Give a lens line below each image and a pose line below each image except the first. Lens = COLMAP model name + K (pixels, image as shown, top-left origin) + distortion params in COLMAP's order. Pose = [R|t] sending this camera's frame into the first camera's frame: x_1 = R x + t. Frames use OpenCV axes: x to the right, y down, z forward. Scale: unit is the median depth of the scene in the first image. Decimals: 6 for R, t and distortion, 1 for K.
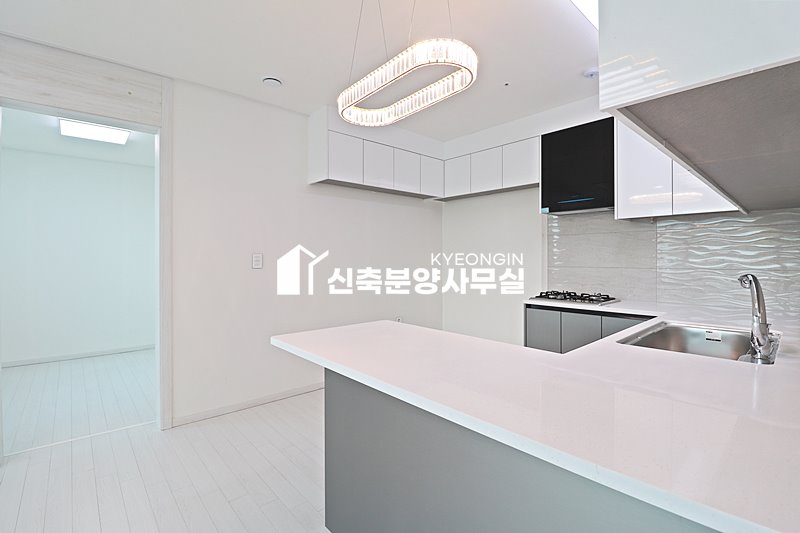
lens RADIAL K [[369.3, 0, 402.2], [0, 369.3, 256.7], [0, 0, 1]] dist [0.000328, -0.012768]
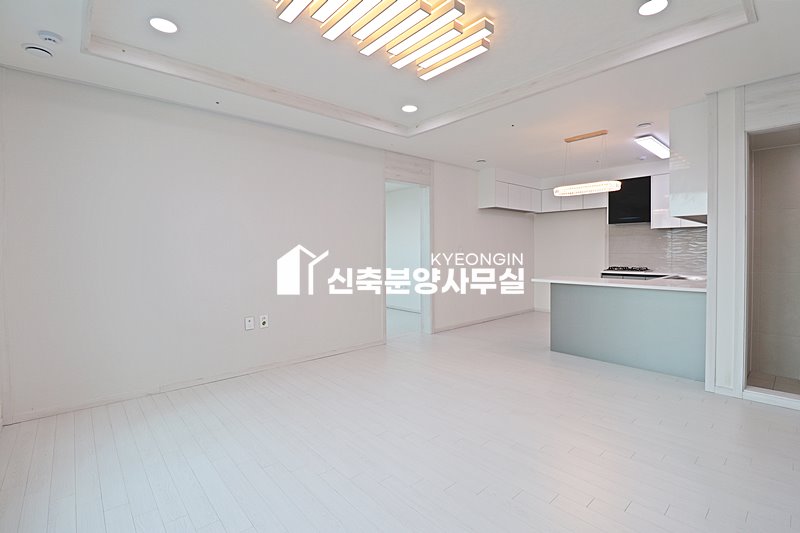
lens RADIAL K [[361.2, 0, 398.2], [0, 361.2, 248.4], [0, 0, 1]] dist [0.002691, -0.034820]
pose [[0.999877, -0.005394, -0.014734, -0.669426], [0.005415, 0.999984, 0.001429, -0.005500], [0.014726, -0.001509, 0.999890, -0.837173]]
